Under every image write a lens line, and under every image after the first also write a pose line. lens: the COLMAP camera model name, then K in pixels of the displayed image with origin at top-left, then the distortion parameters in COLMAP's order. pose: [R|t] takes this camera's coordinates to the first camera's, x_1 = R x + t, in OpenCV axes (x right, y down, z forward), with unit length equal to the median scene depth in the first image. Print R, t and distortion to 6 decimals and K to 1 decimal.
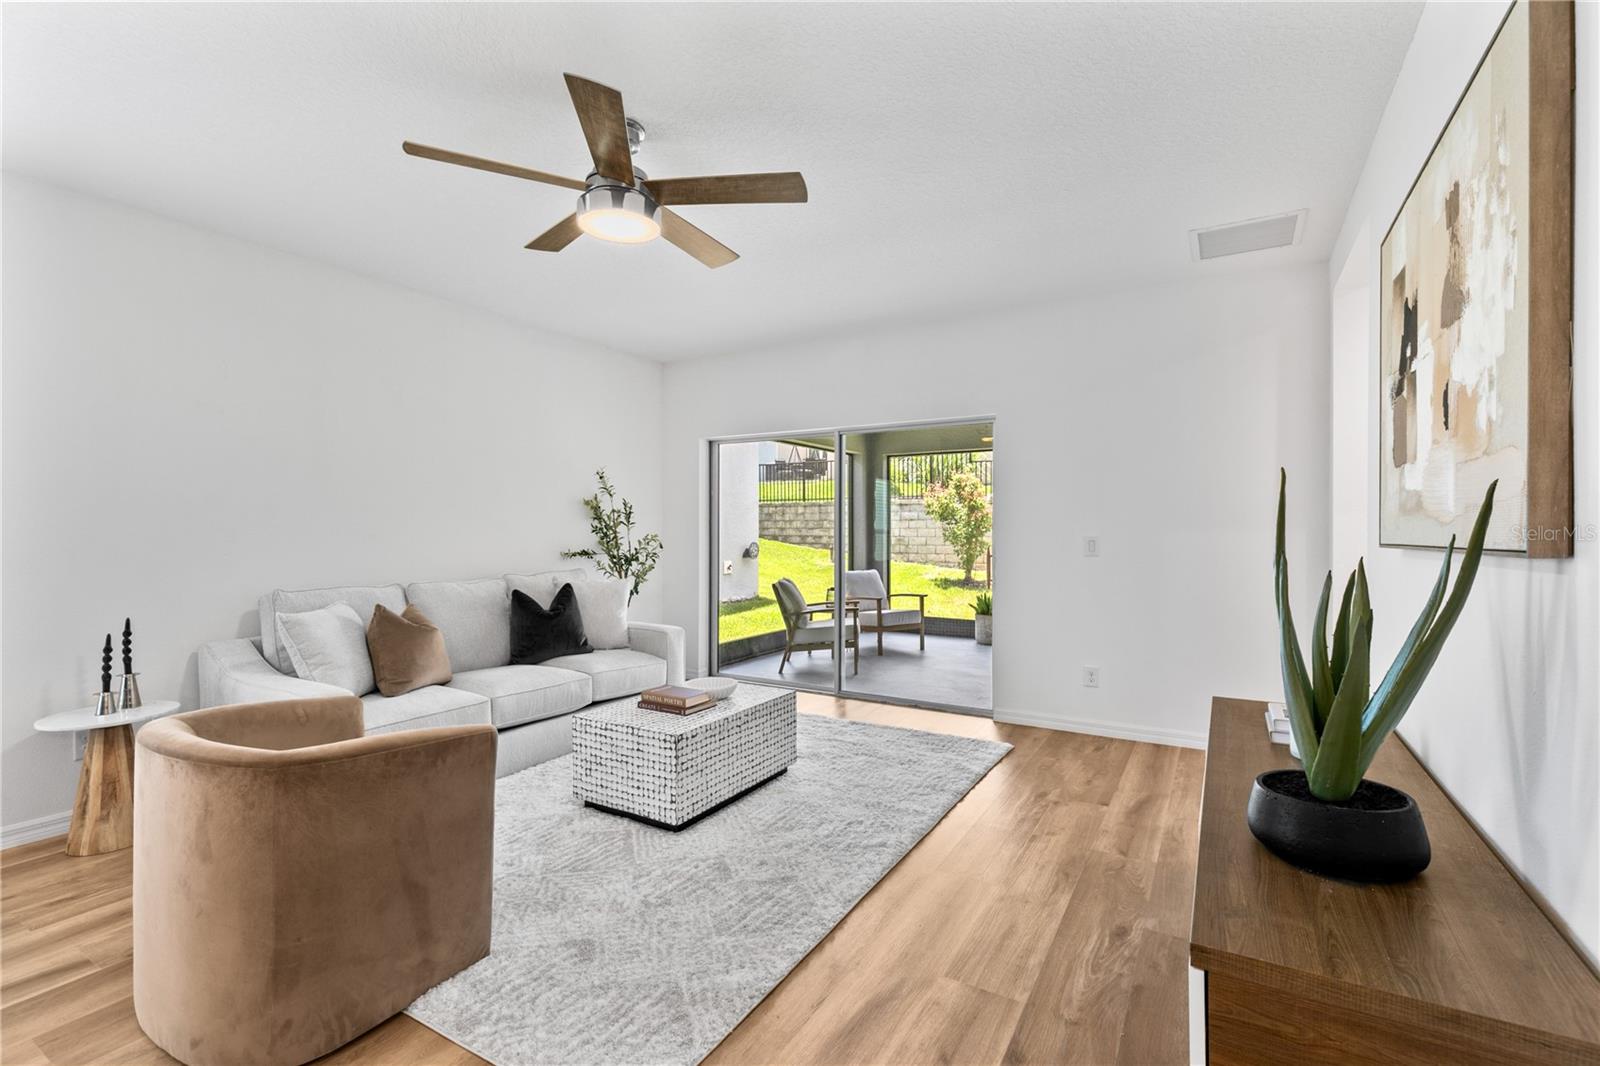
lens RADIAL K [[713.4, 0, 808.5], [0, 713.4, 533.7], [0, 0, 1]] dist [0.002701, 0.000350]
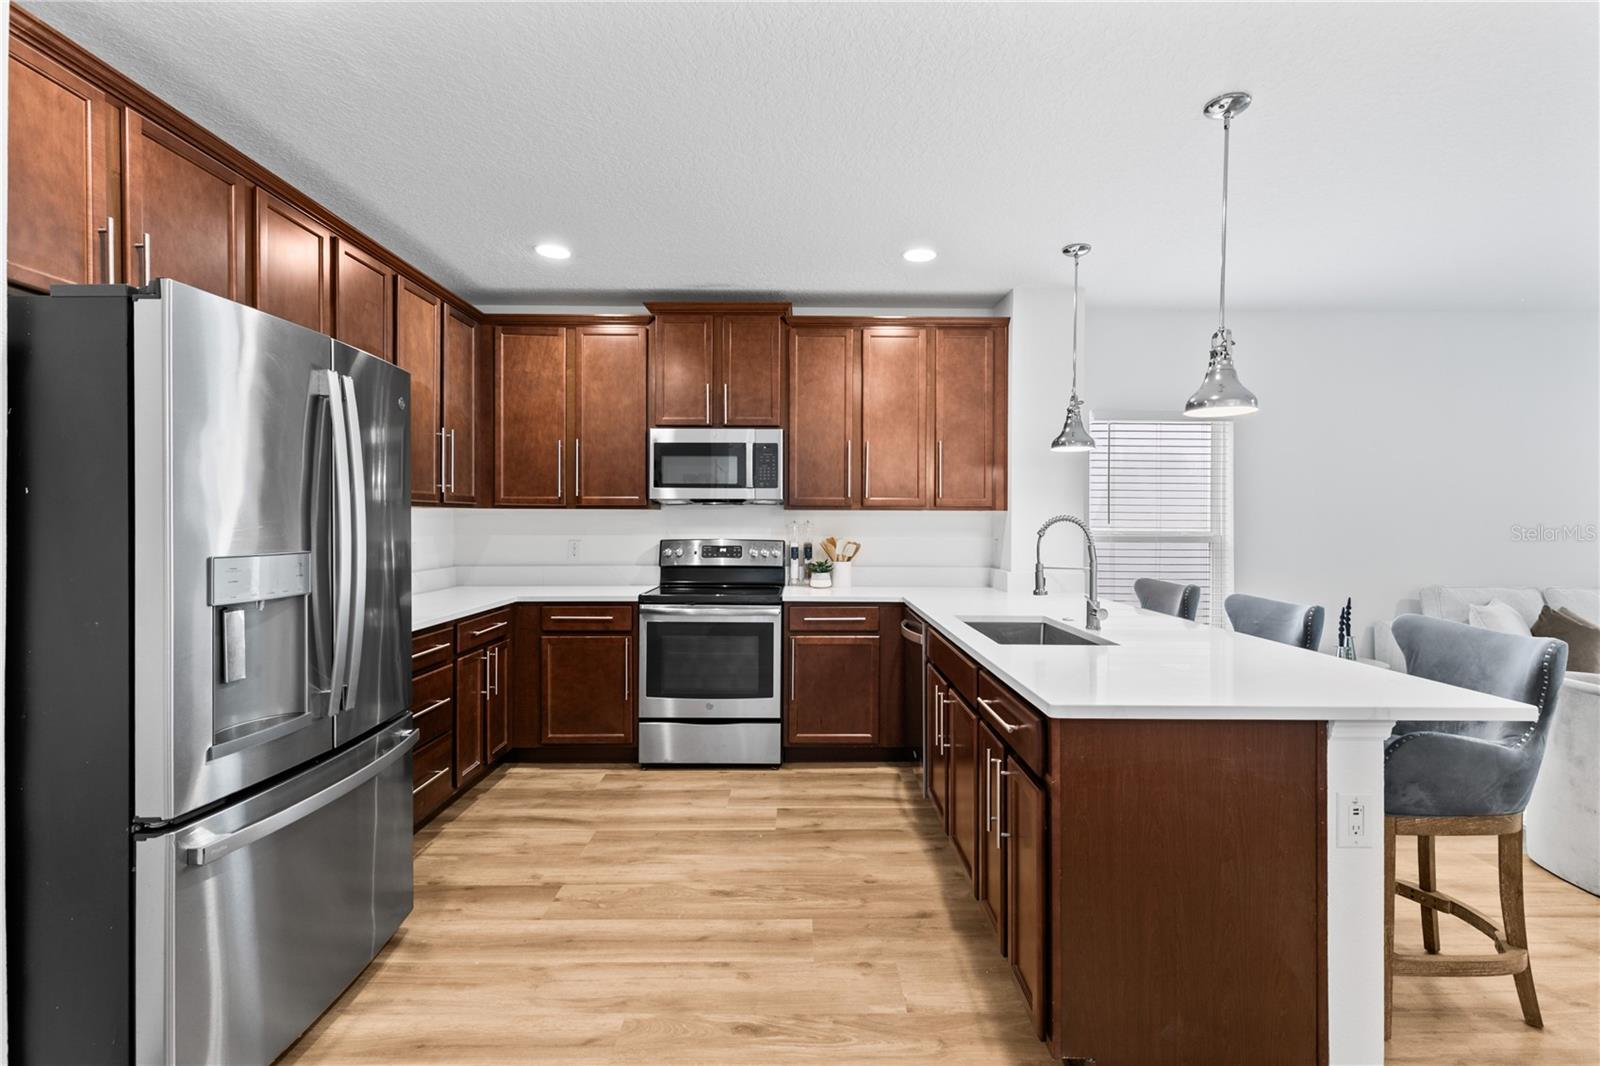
lens RADIAL K [[721.0, 0, 805.5], [0, 721.0, 524.8], [0, 0, 1]] dist [0.007032, 0.000408]
pose [[0.514354, 0.007572, -0.857545, -0.222089], [-0.011130, 0.999936, 0.002154, -0.016178], [0.857506, 0.008437, 0.514405, -0.586497]]
